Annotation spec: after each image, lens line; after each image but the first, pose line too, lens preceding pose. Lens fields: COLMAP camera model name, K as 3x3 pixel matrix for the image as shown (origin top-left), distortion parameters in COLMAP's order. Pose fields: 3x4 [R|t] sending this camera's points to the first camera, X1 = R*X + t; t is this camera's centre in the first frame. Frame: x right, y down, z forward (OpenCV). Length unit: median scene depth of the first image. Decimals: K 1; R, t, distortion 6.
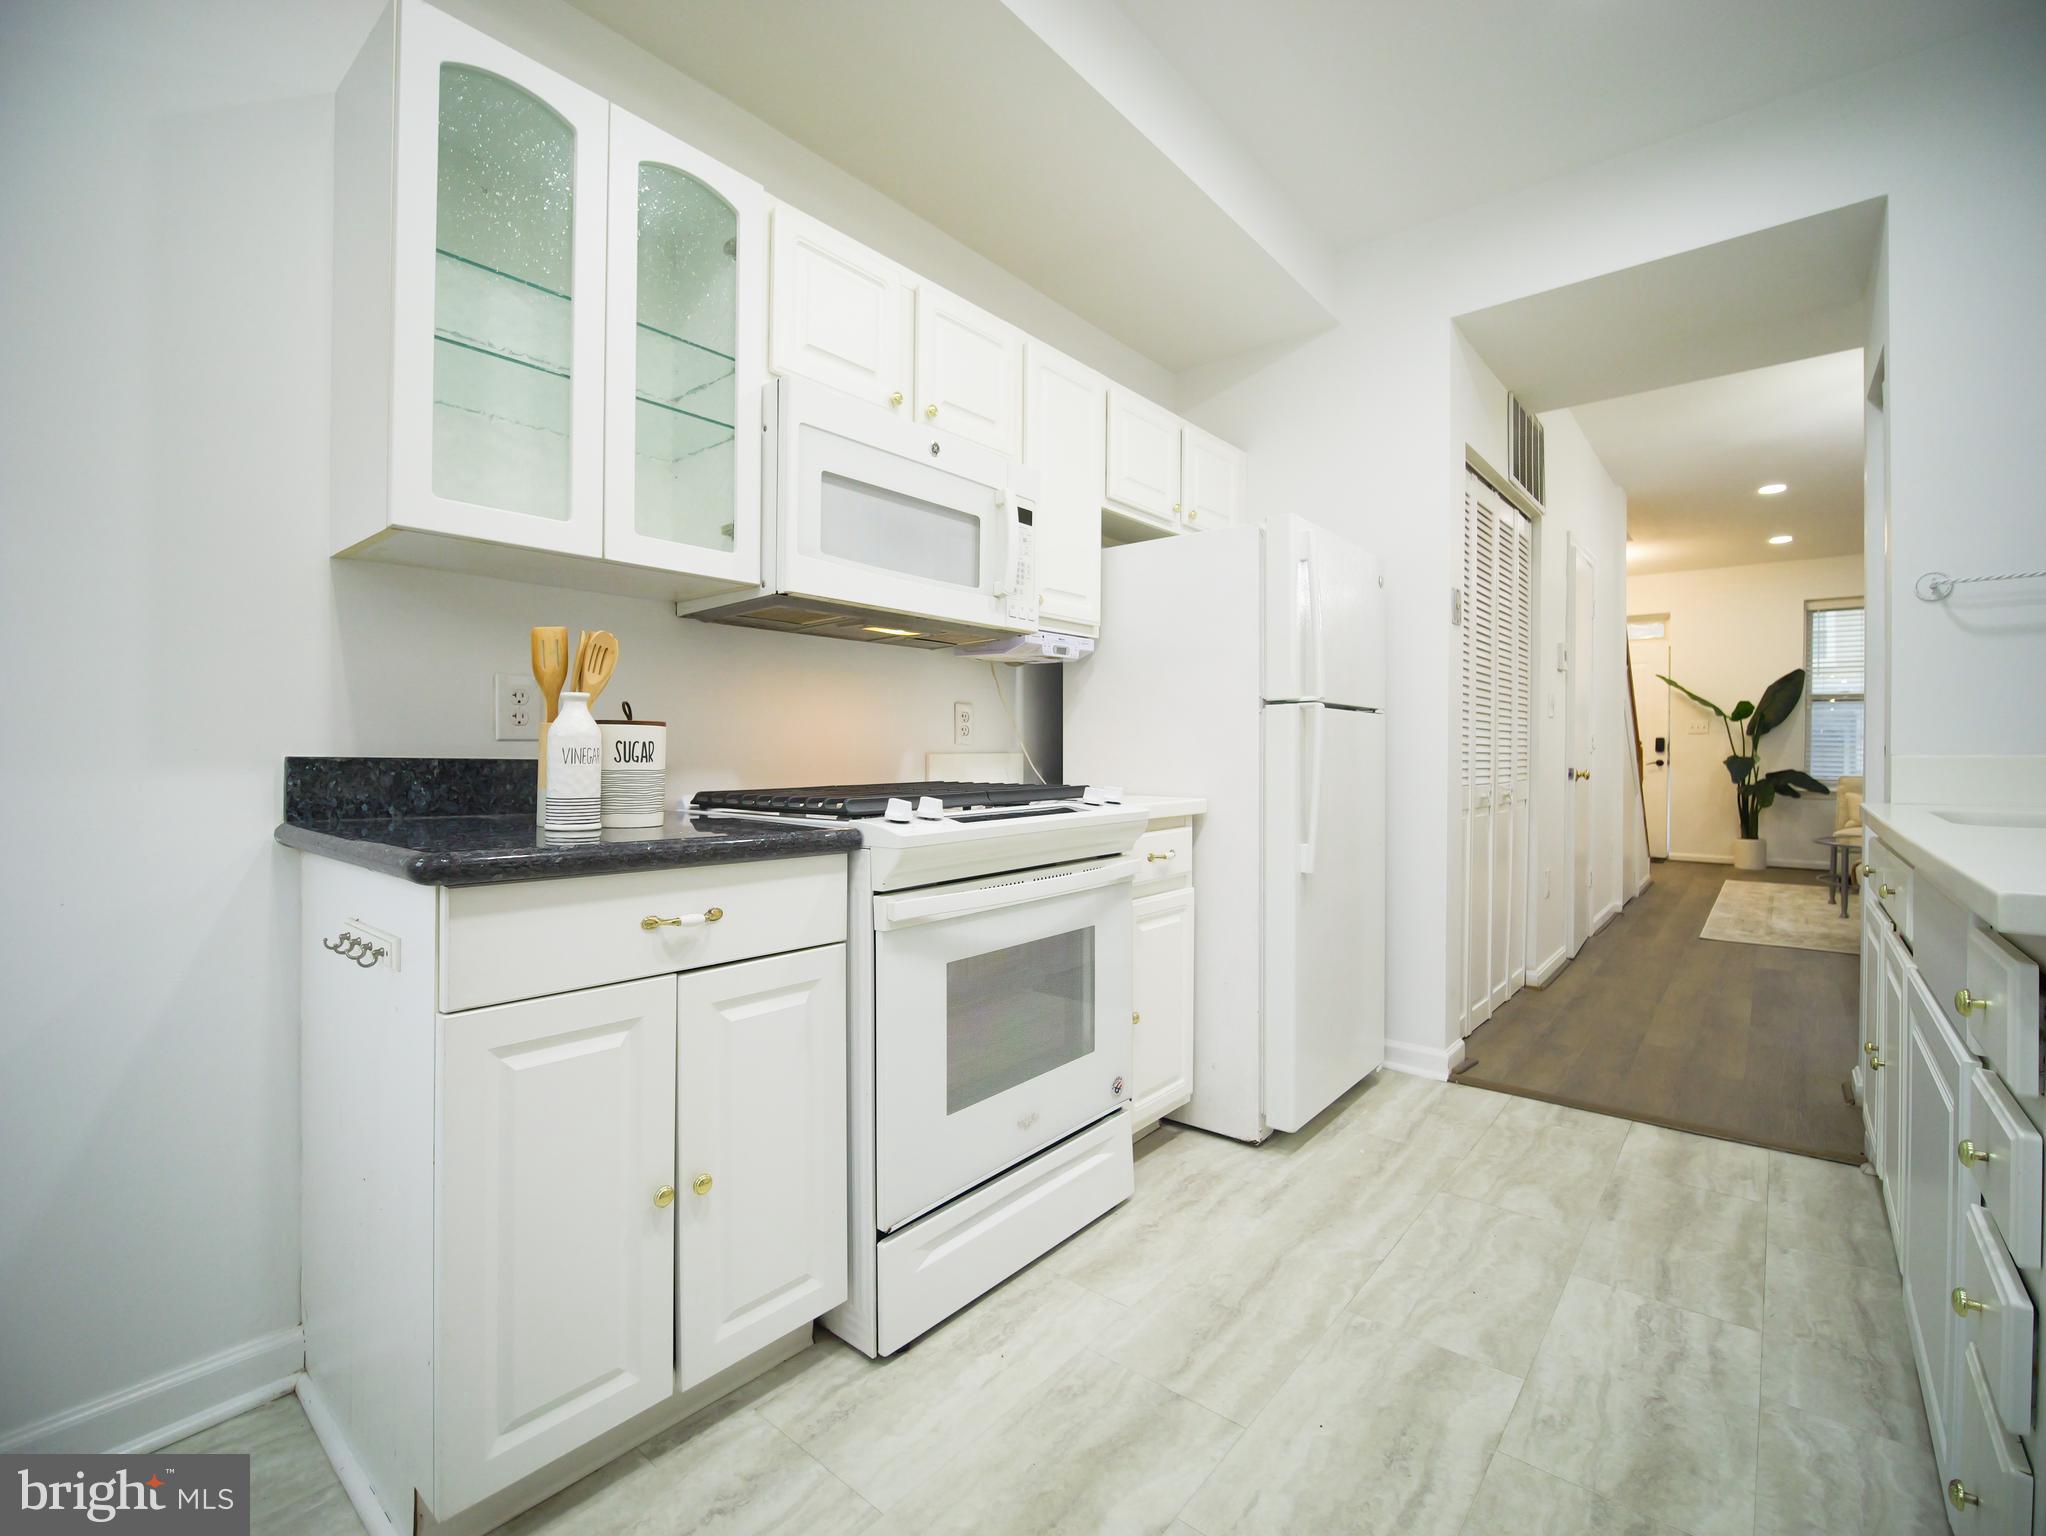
lens RADIAL K [[909.4, 0, 1023.3], [0, 909.4, 763.3], [0, 0, 1]] dist [-0.013710, -0.006011]
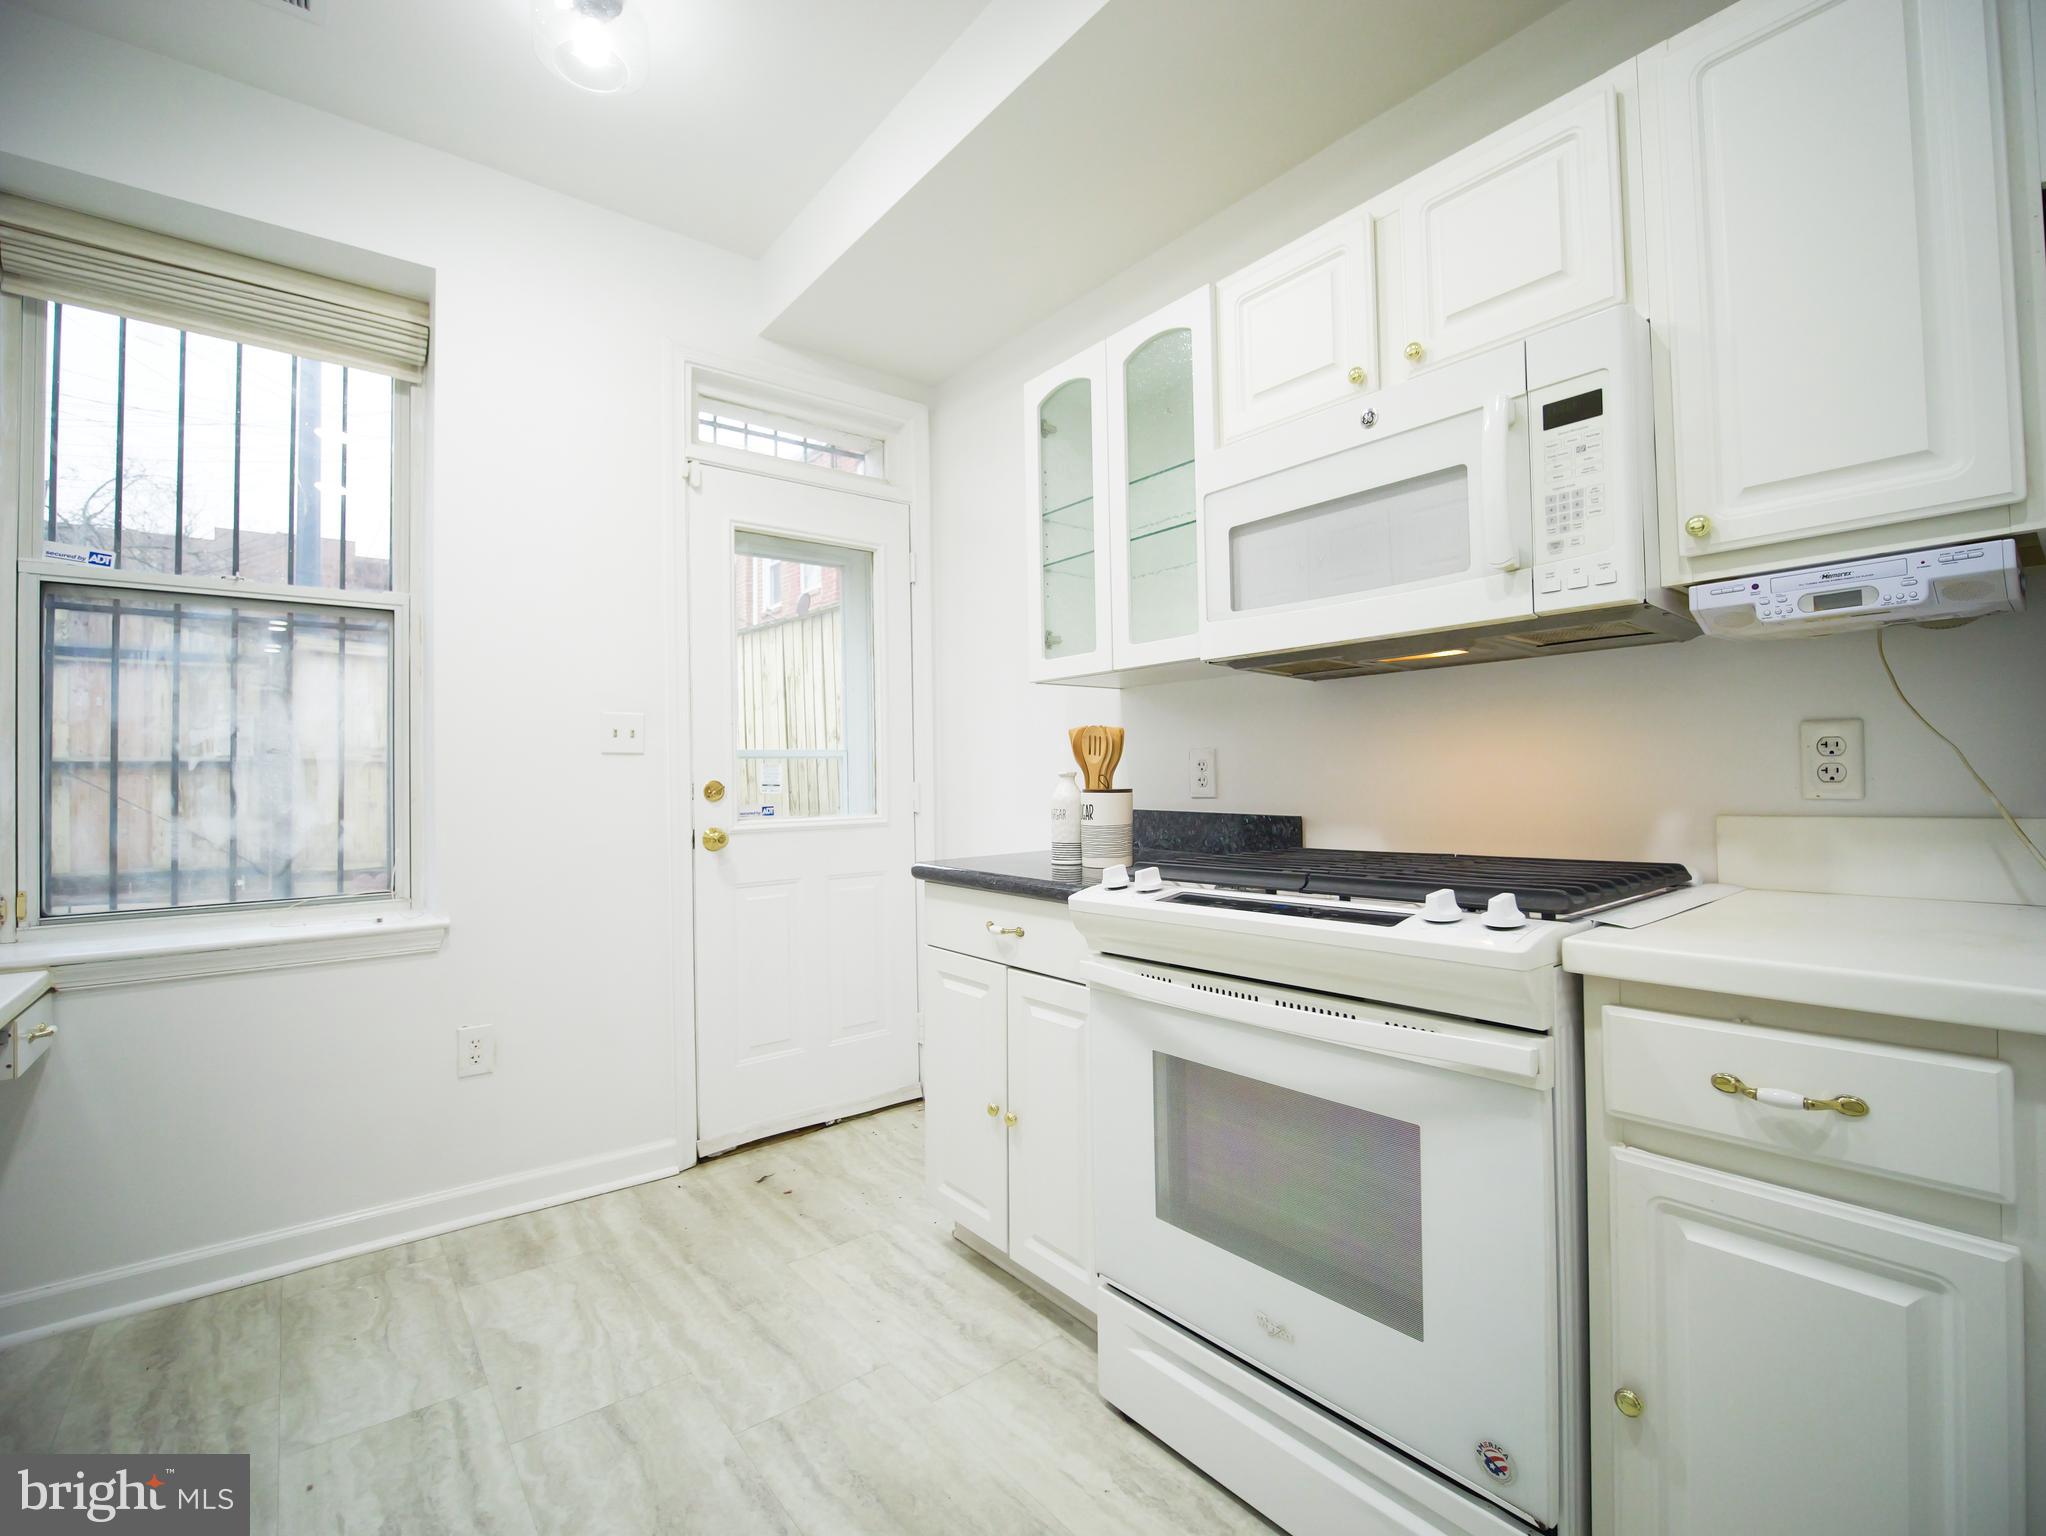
lens RADIAL K [[908.0, 0, 1032.1], [0, 908.0, 770.0], [0, 0, 1]] dist [-0.022150, -0.000786]
pose [[-0.182204, -0.012474, -0.983182, 0.640110], [0.003650, 0.999904, -0.013363, -0.039675], [0.983254, -0.006023, -0.182141, 0.795095]]
